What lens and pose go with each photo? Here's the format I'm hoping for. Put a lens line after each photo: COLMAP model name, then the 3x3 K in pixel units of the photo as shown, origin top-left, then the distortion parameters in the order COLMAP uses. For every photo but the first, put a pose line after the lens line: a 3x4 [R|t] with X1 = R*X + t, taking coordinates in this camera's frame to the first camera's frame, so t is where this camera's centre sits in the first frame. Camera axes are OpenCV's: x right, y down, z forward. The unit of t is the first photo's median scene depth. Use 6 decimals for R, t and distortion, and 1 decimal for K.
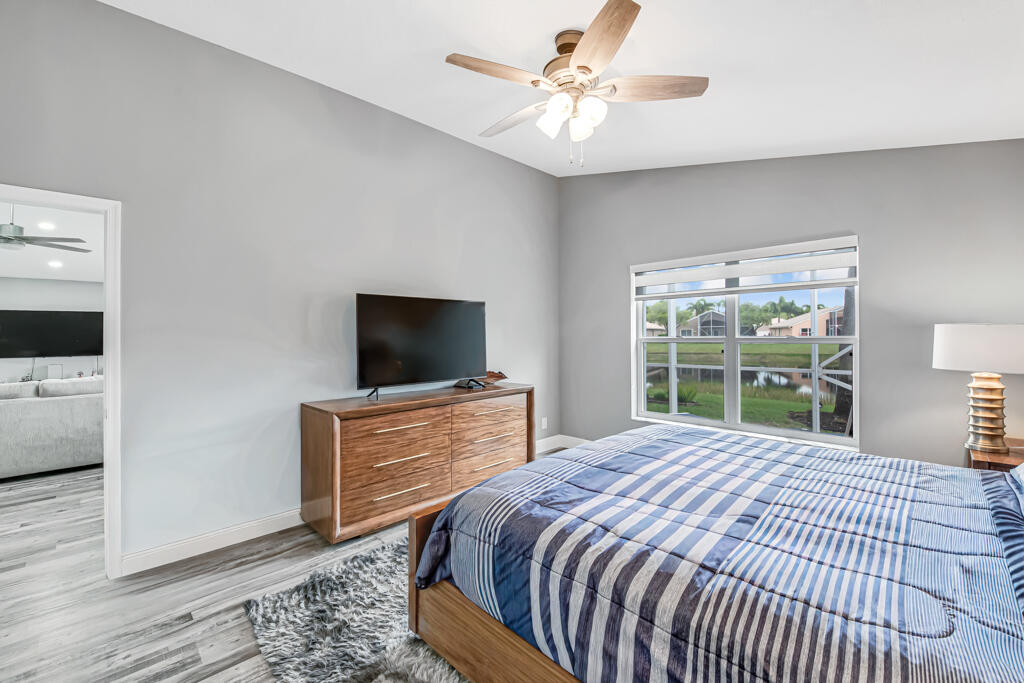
lens RADIAL K [[434.8, 0, 509.9], [0, 434.8, 336.9], [0, 0, 1]] dist [-0.000888, -0.000225]
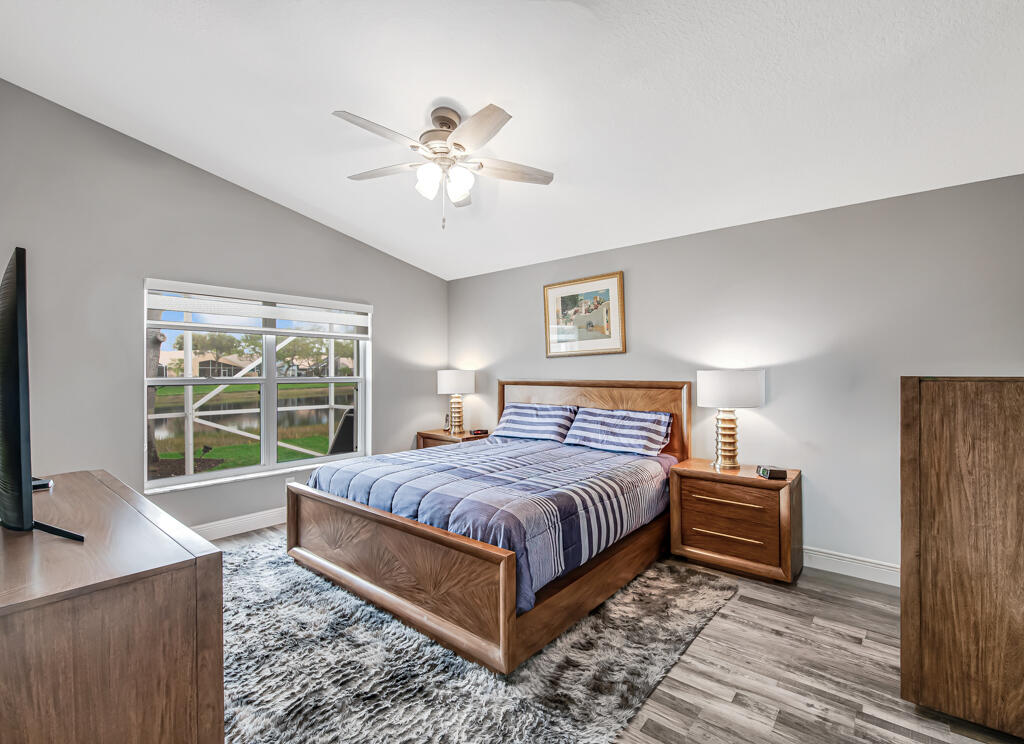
lens RADIAL K [[449.6, 0, 512.0], [0, 449.6, 372.0], [0, 0, 1]] dist [0.001204, 0.000166]
pose [[-0.083608, 0.009799, 0.996451, -0.694317], [0.010846, 0.999901, -0.008923, 0.001771], [-0.996440, 0.010061, -0.083706, 0.658247]]
